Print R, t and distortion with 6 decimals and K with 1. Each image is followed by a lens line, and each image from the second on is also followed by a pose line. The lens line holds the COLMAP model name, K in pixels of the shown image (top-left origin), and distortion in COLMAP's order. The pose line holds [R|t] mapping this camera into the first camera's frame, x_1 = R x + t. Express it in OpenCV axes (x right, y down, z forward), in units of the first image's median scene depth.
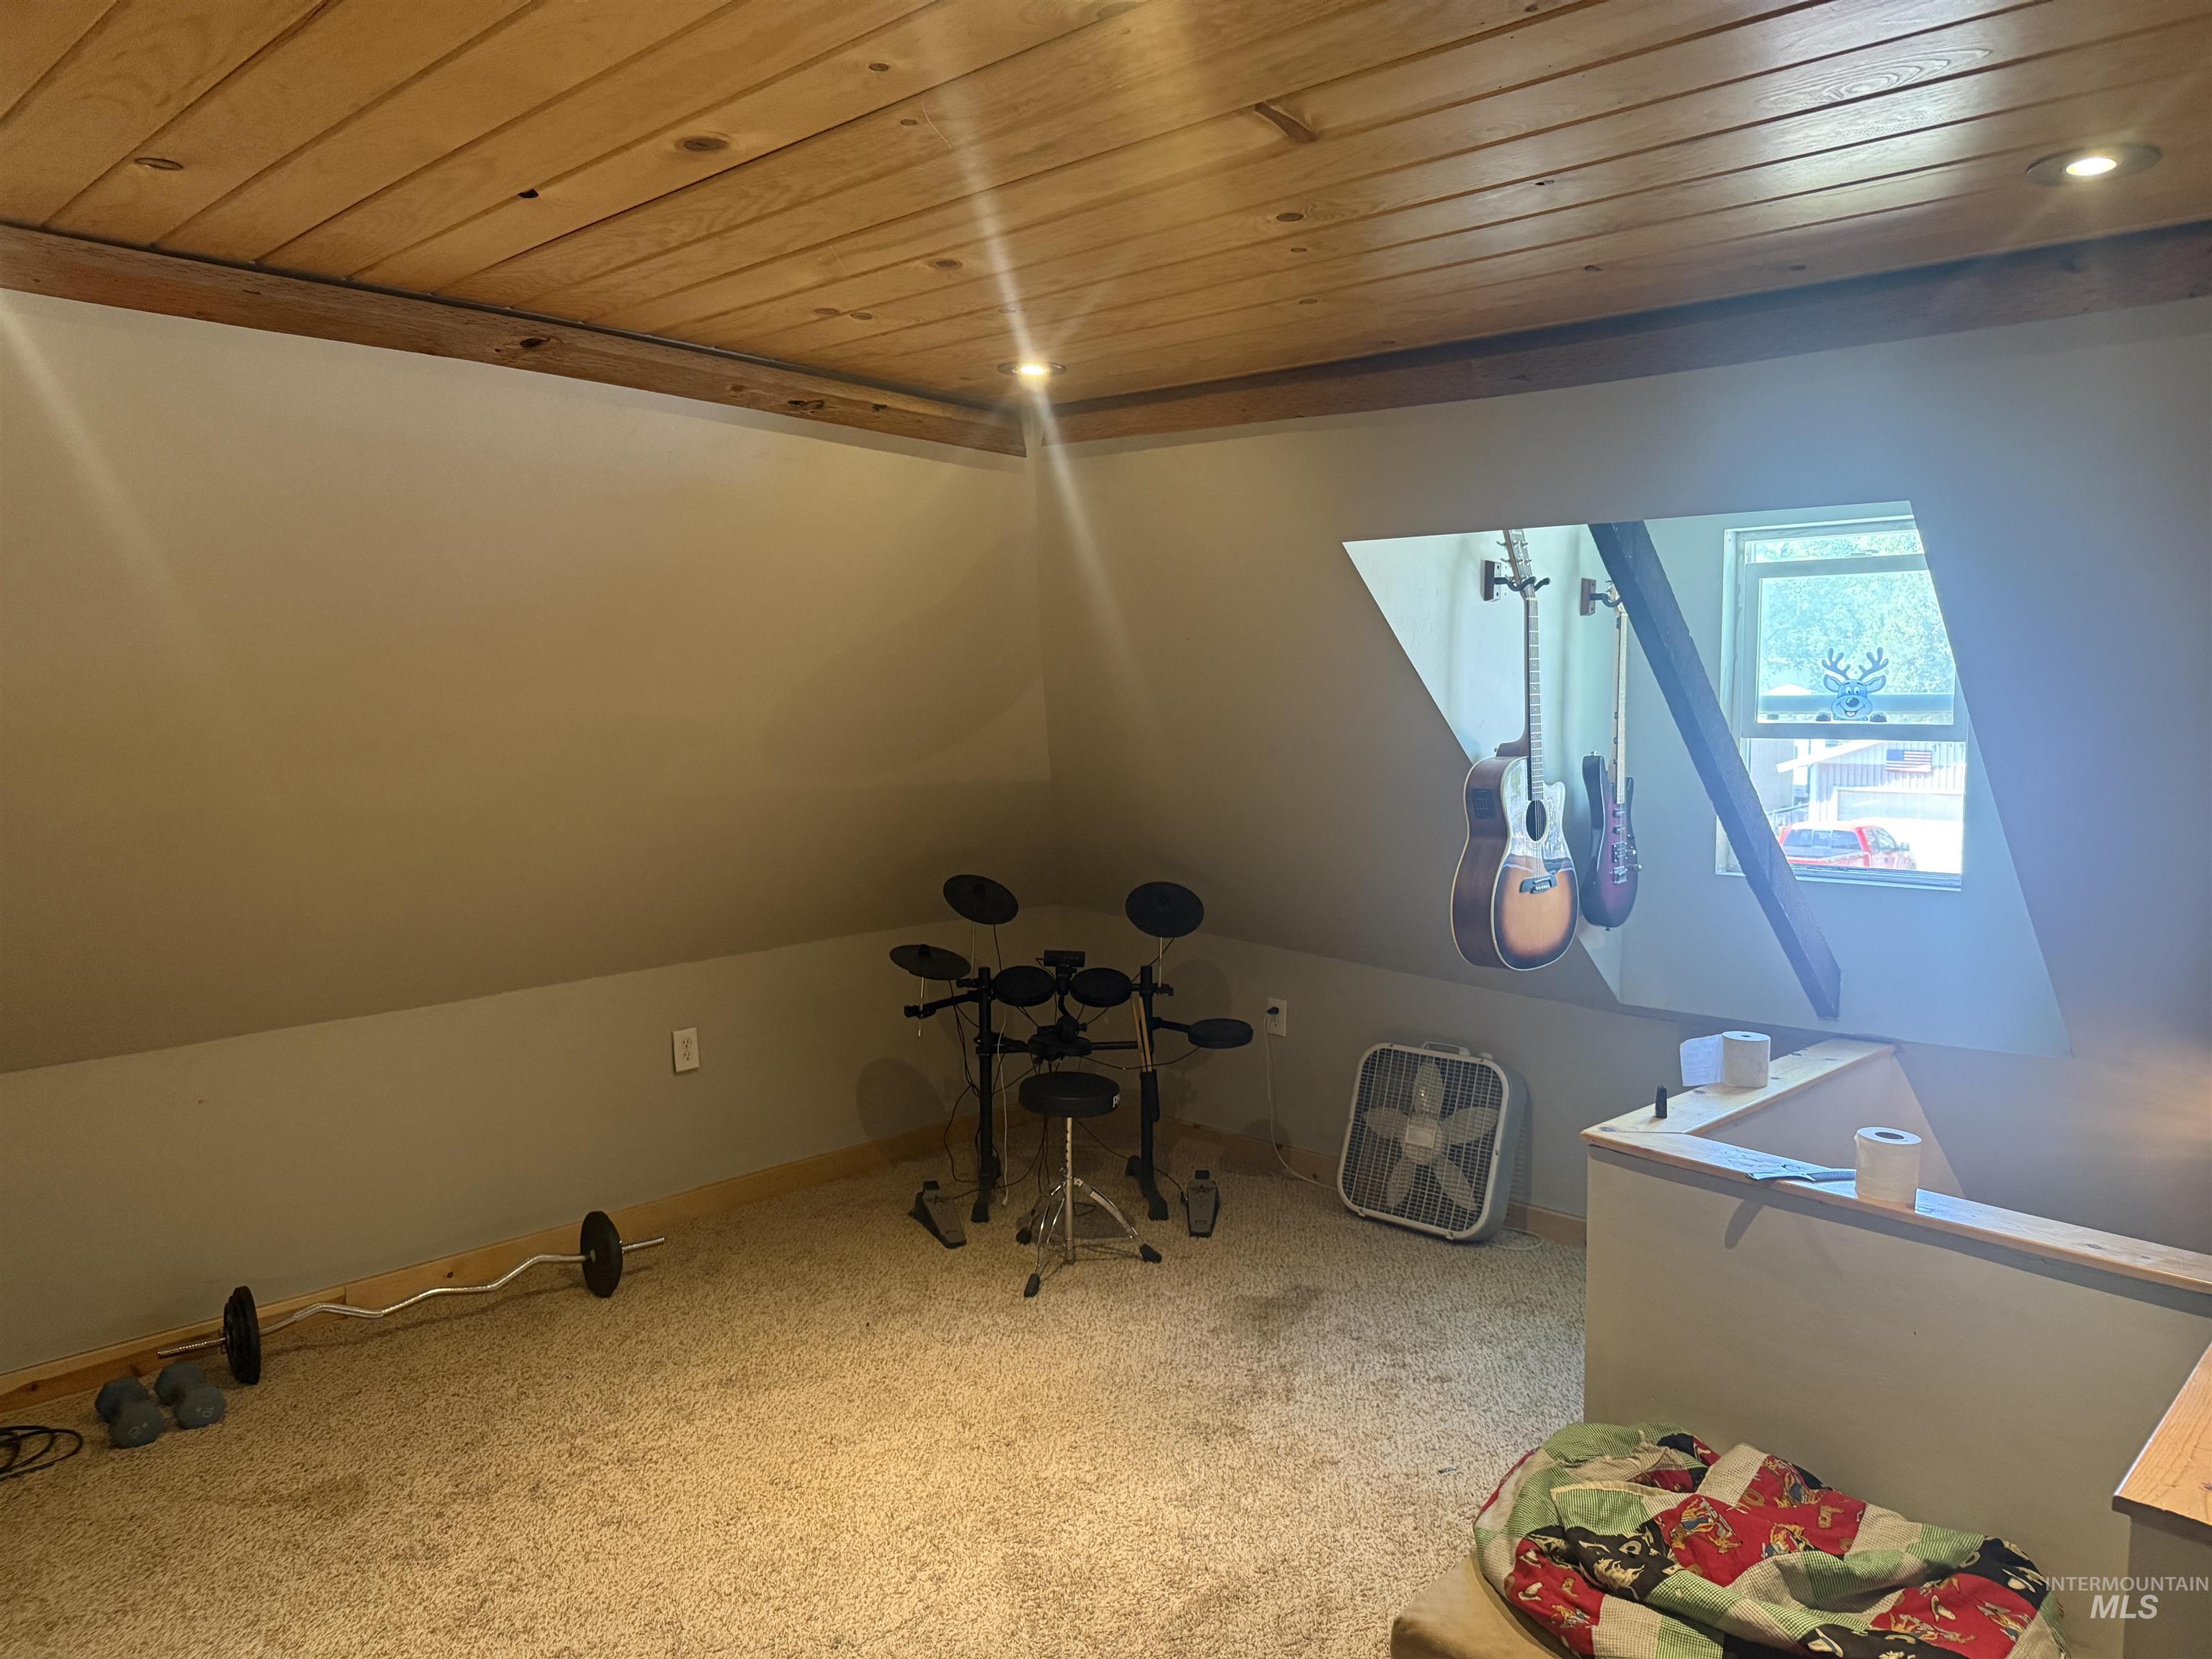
lens RADIAL K [[1563.7, 0, 1105.9], [0, 1563.7, 838.6], [0, 0, 1]] dist [0.061260, -0.000027]
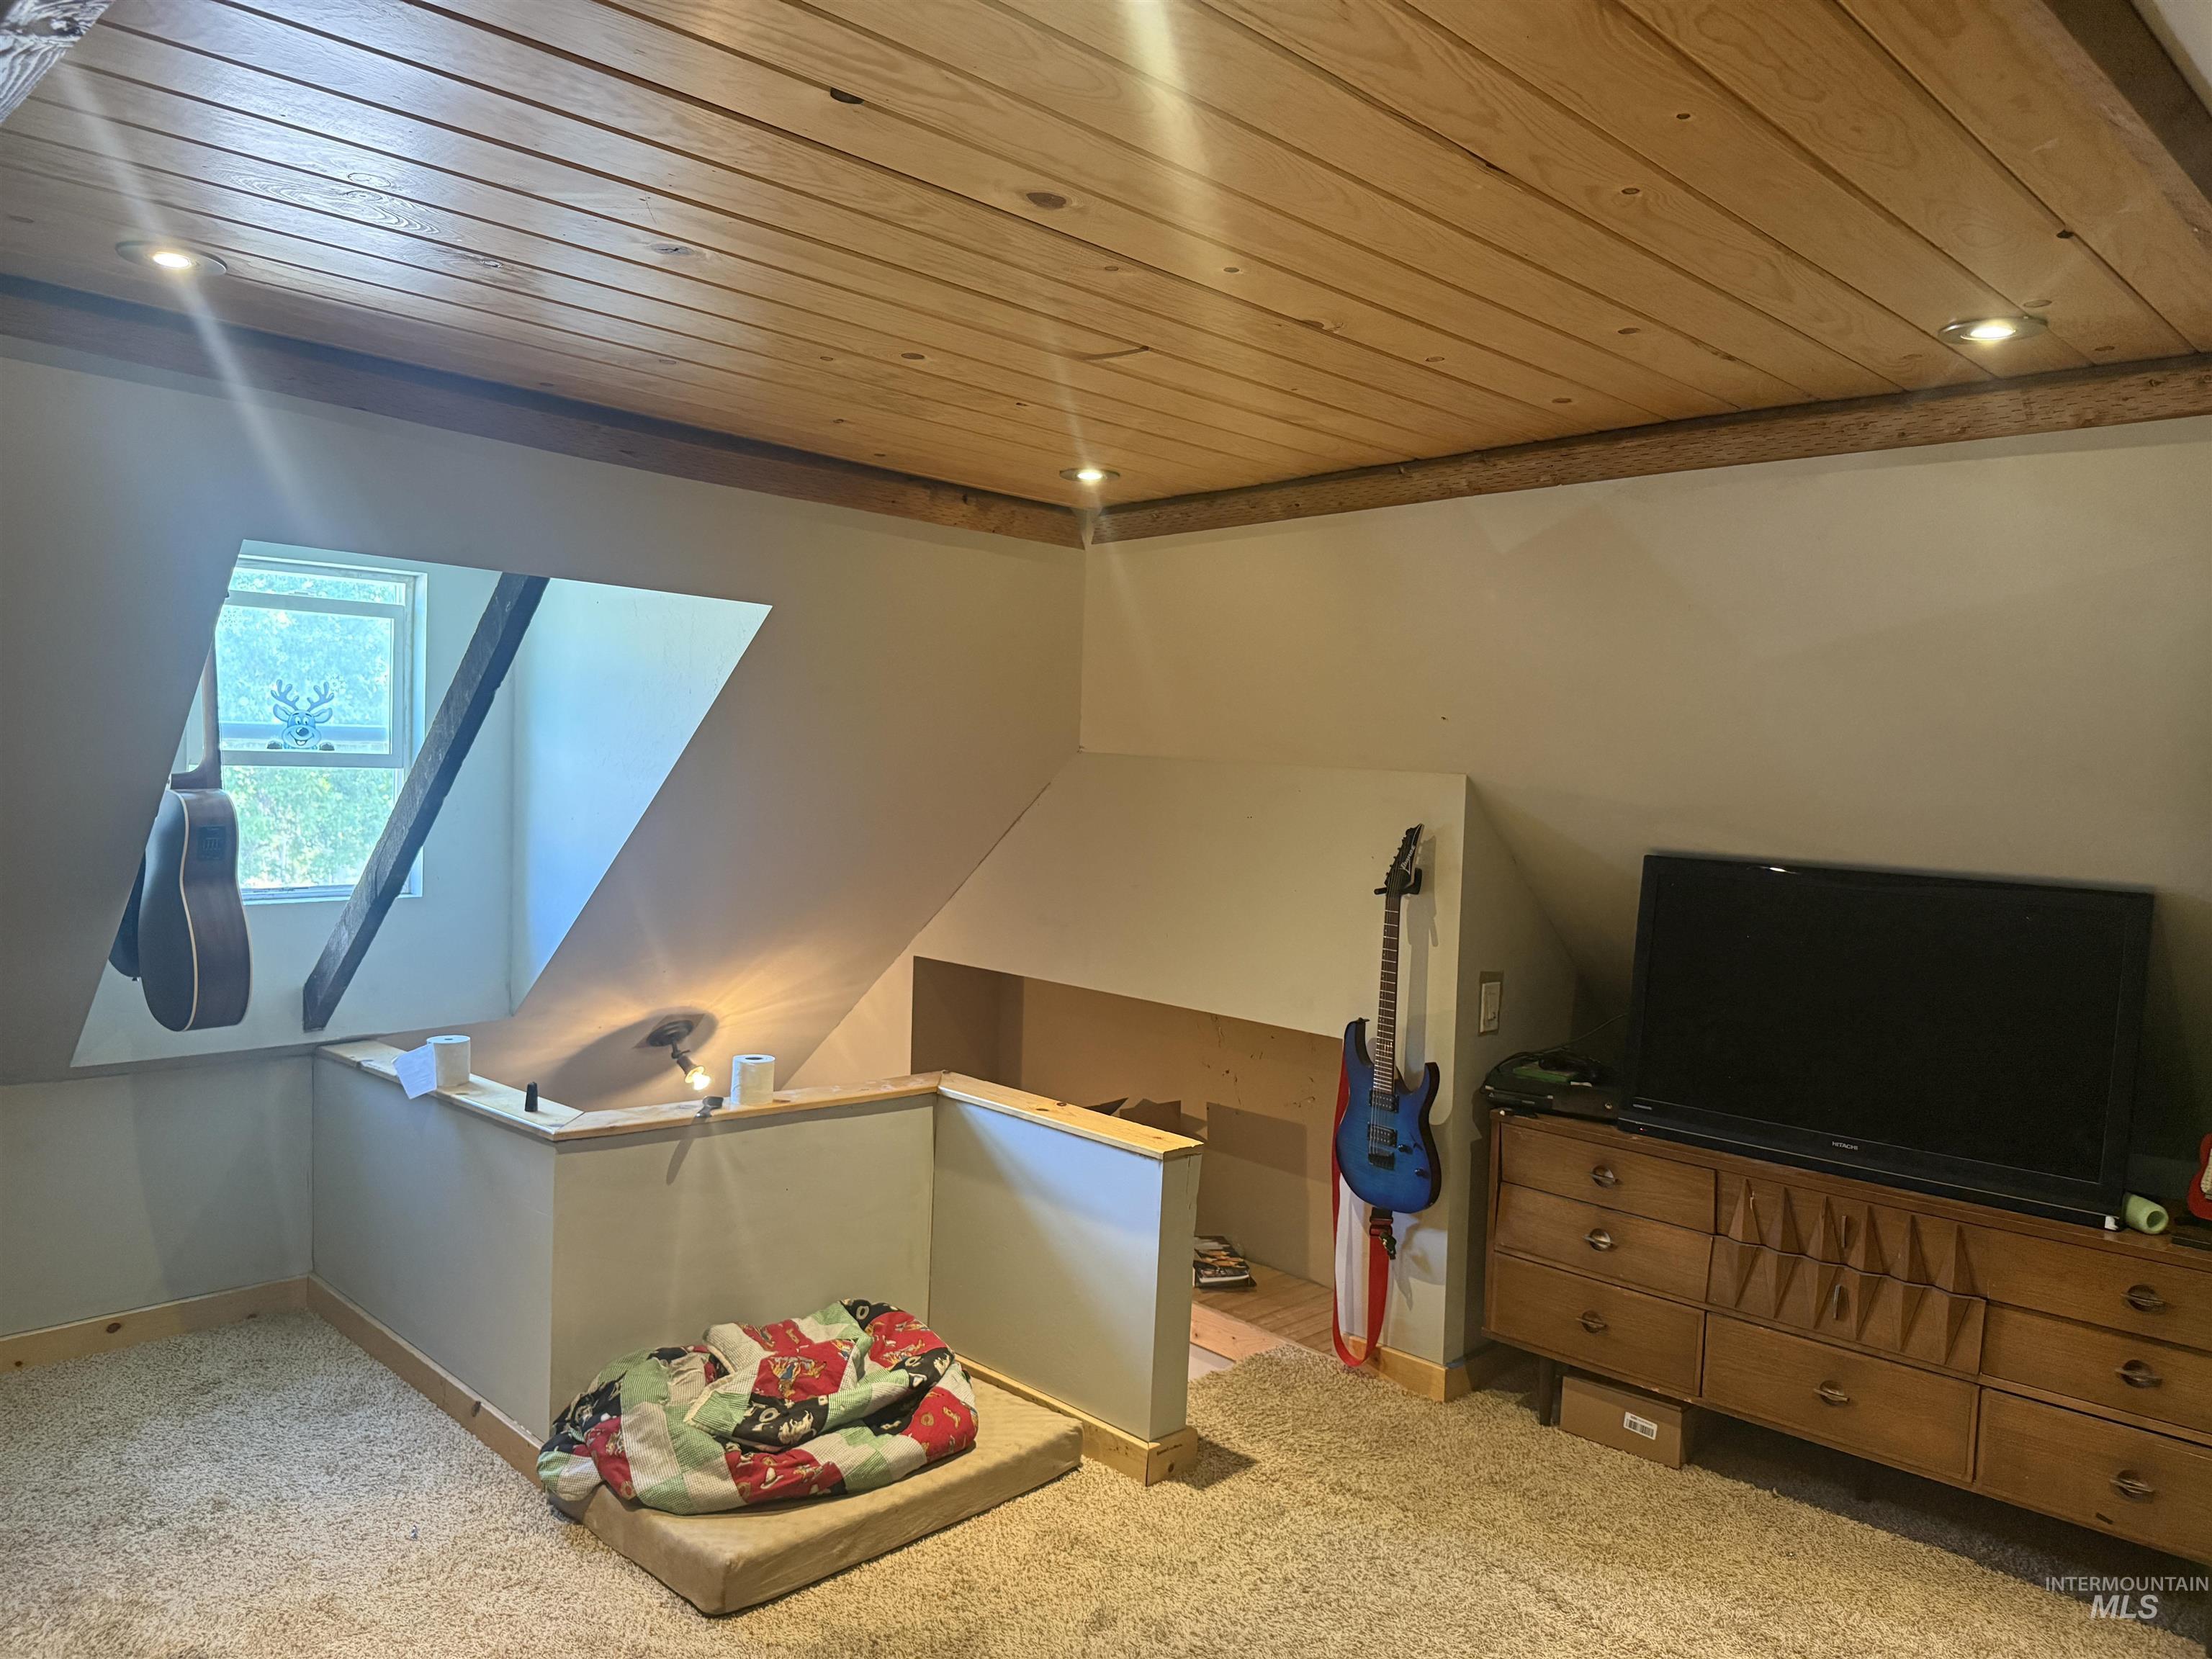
lens RADIAL K [[1576.5, 0, 1106.0], [0, 1576.5, 829.5], [0, 0, 1]] dist [-0.001825, -0.040249]
pose [[0.048692, -0.050309, 0.997546, -0.572890], [0.064857, 0.996782, 0.047105, -0.036310], [-0.996706, 0.062404, 0.051798, 0.423747]]
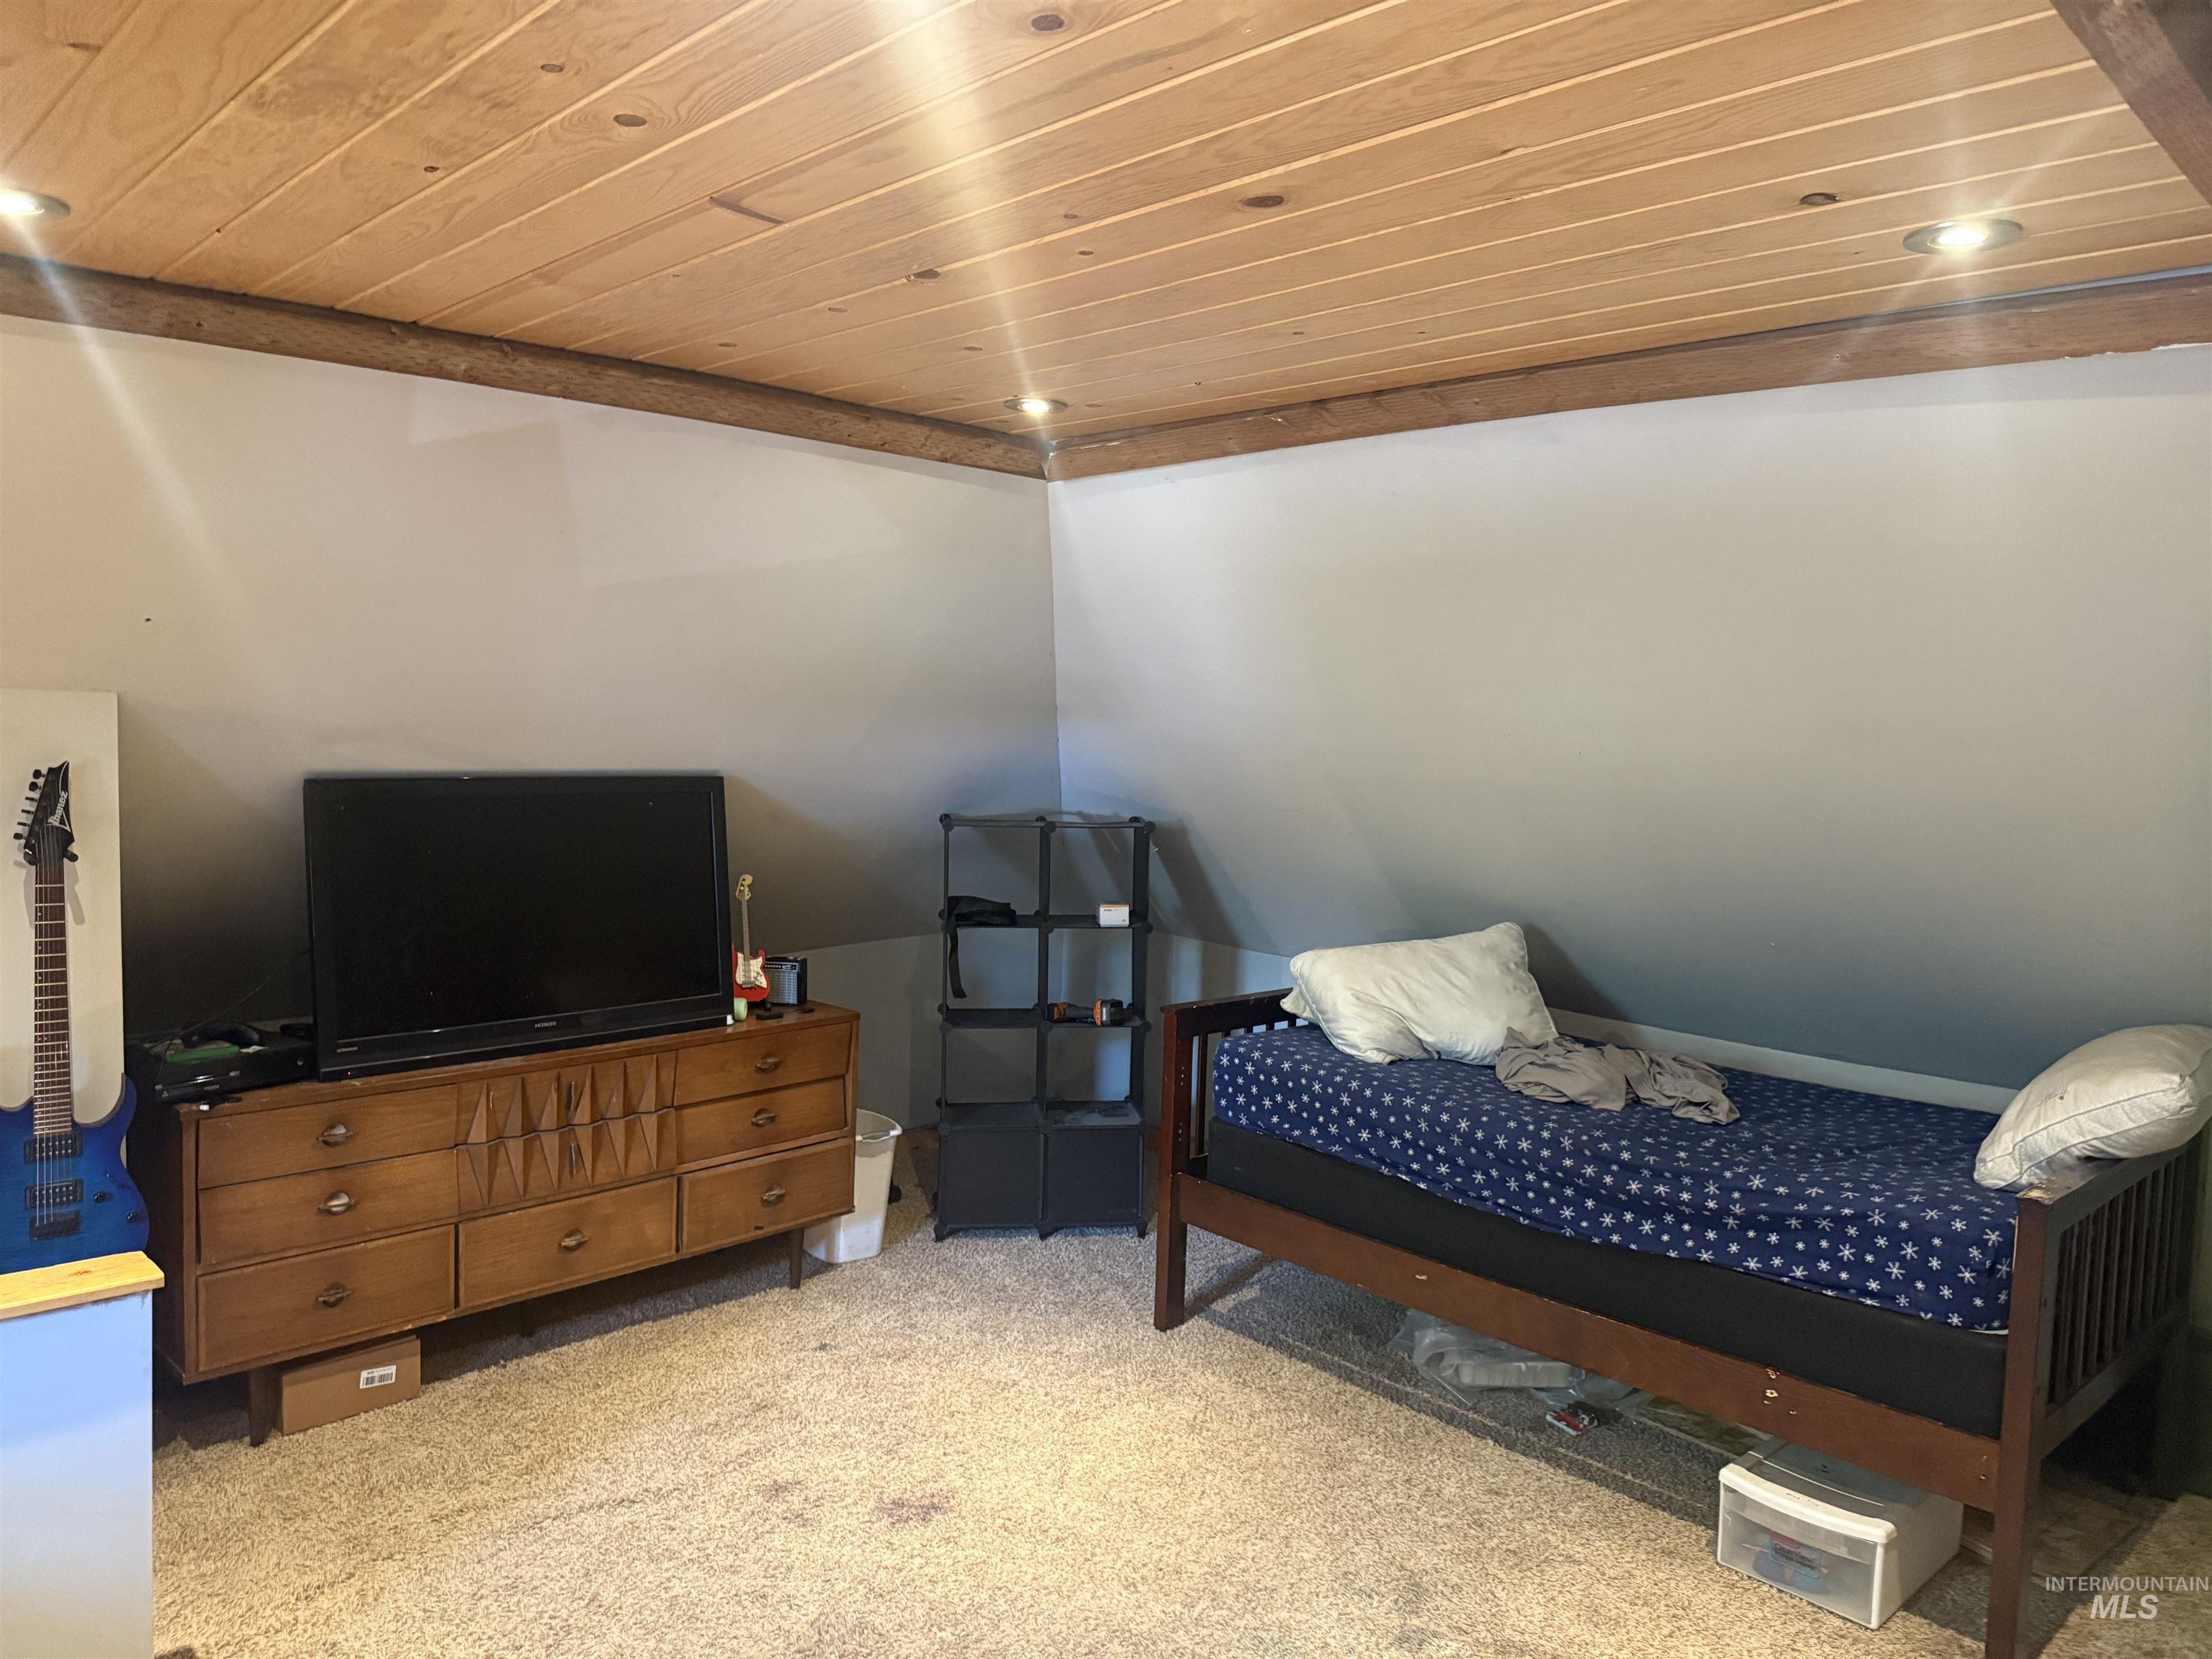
lens RADIAL K [[1543.6, 0, 1102.4], [0, 1543.6, 812.6], [0, 0, 1]] dist [-0.000825, -0.052807]
pose [[-0.999120, -0.031412, 0.027807, -0.061598], [-0.026608, 0.986945, 0.158842, -0.083117], [-0.032434, 0.157963, -0.986912, 0.976819]]
